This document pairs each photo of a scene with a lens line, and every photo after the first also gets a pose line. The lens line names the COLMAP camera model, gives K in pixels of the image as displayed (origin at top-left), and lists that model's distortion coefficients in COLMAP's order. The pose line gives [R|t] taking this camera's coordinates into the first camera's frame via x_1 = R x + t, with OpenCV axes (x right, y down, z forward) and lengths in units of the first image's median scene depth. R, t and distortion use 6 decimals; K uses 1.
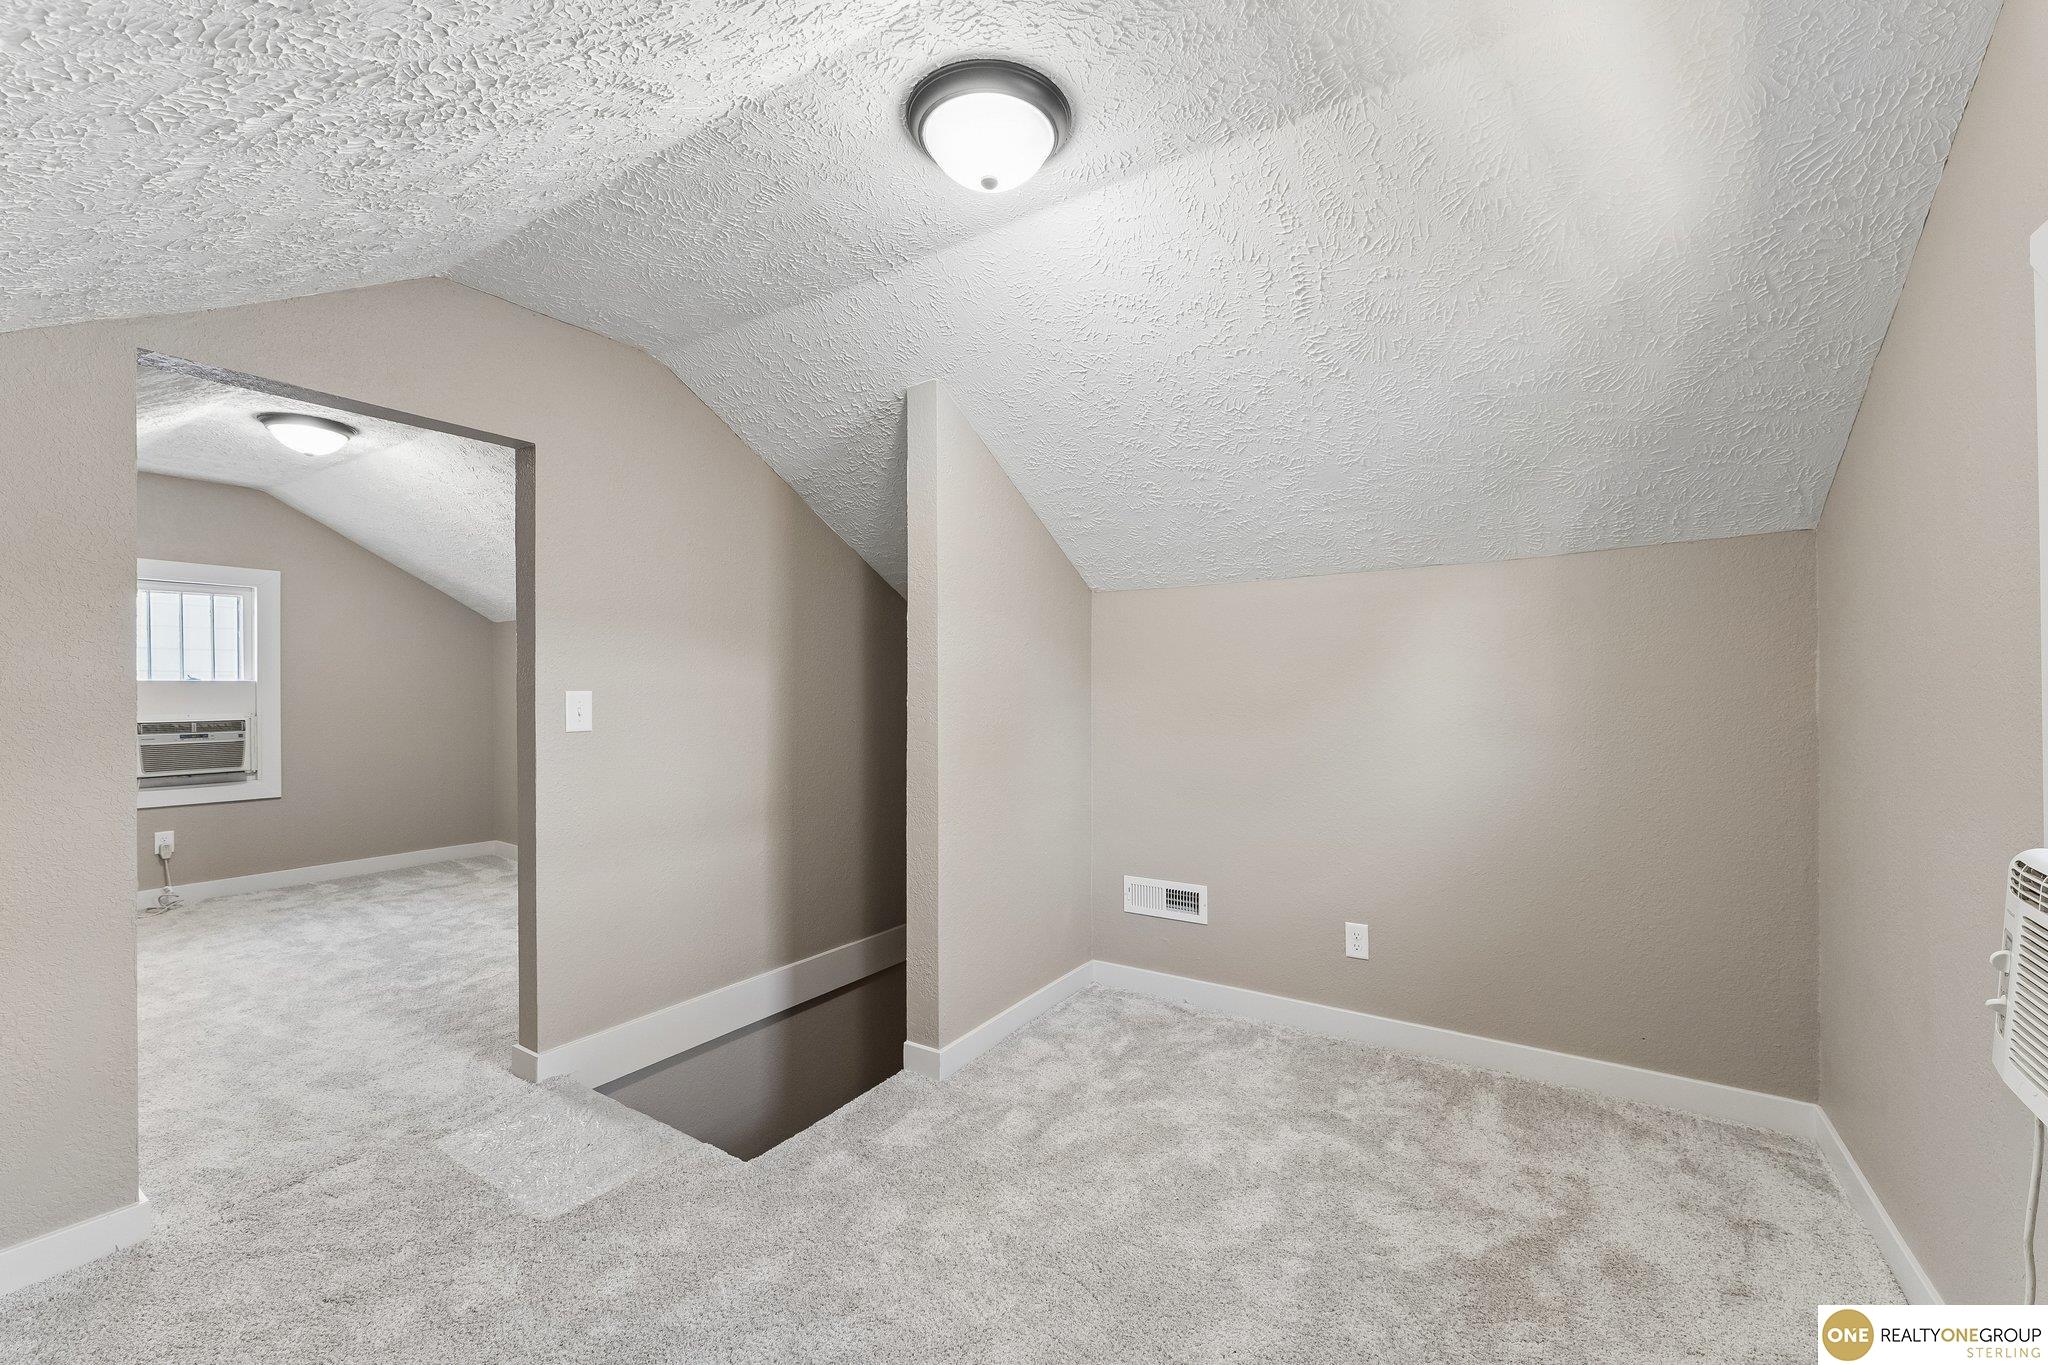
lens RADIAL K [[847.8, 0, 1042.7], [0, 847.8, 688.4], [0, 0, 1]] dist [0.002509, 0.000093]
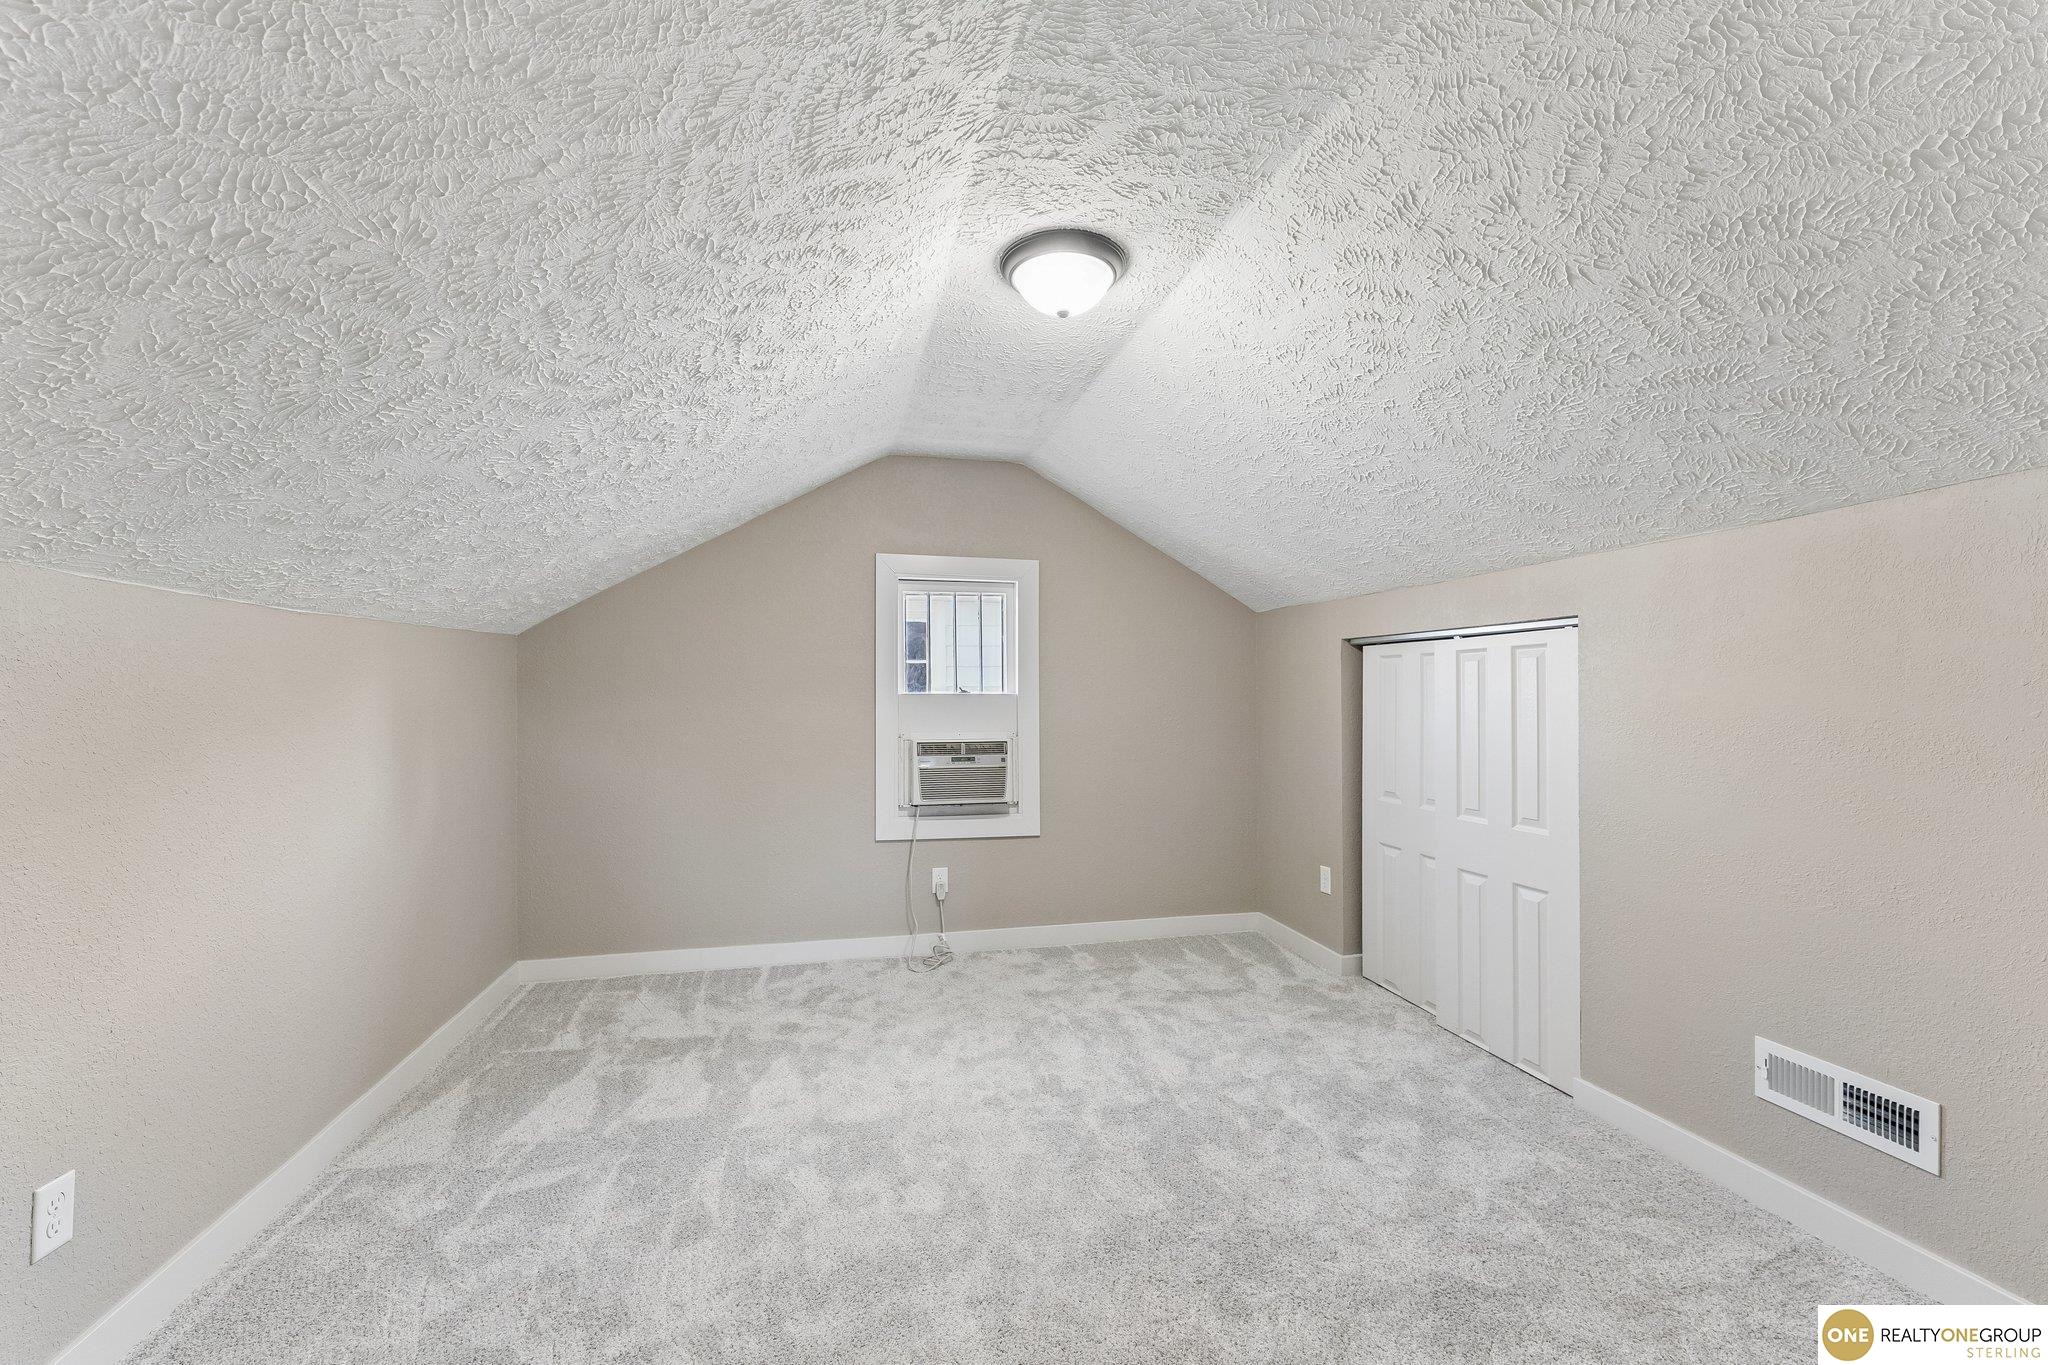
lens RADIAL K [[847.8, 0, 1025.2], [0, 847.8, 689.6], [0, 0, 1]] dist [0.002509, 0.000093]
pose [[0.723621, -0.010055, -0.690124, -0.366141], [-0.000060, 0.999893, -0.014631, -0.000909], [0.690198, 0.010628, 0.723543, 0.426532]]
